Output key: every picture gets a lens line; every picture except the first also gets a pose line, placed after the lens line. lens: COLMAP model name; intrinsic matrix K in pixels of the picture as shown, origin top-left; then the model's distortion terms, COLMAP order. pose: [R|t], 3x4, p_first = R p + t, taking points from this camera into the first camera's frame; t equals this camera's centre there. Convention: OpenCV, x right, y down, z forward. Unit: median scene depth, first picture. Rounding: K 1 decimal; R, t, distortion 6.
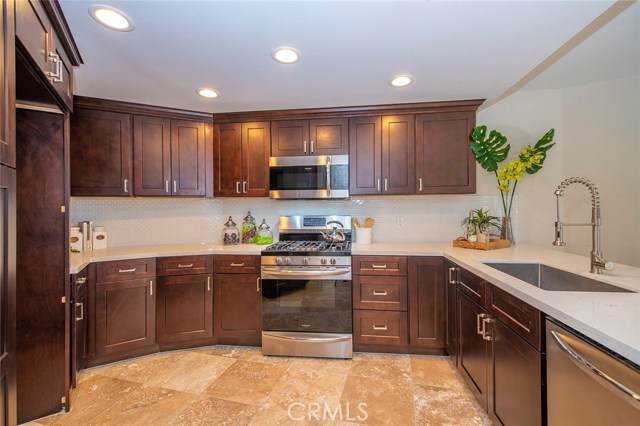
lens RADIAL K [[276.0, 0, 321.2], [0, 276.0, 212.7], [0, 0, 1]] dist [-0.000020, -0.000316]
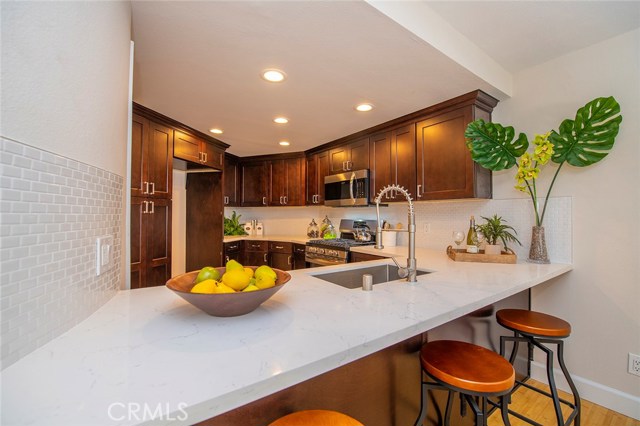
lens RADIAL K [[276.0, 0, 321.4], [0, 276.0, 212.2], [0, 0, 1]] dist [-0.000020, -0.000316]
pose [[0.673297, 0.004426, -0.739359, 0.848545], [-0.020084, 0.999723, -0.012305, -0.004322], [0.739099, 0.023134, 0.673199, 0.054465]]
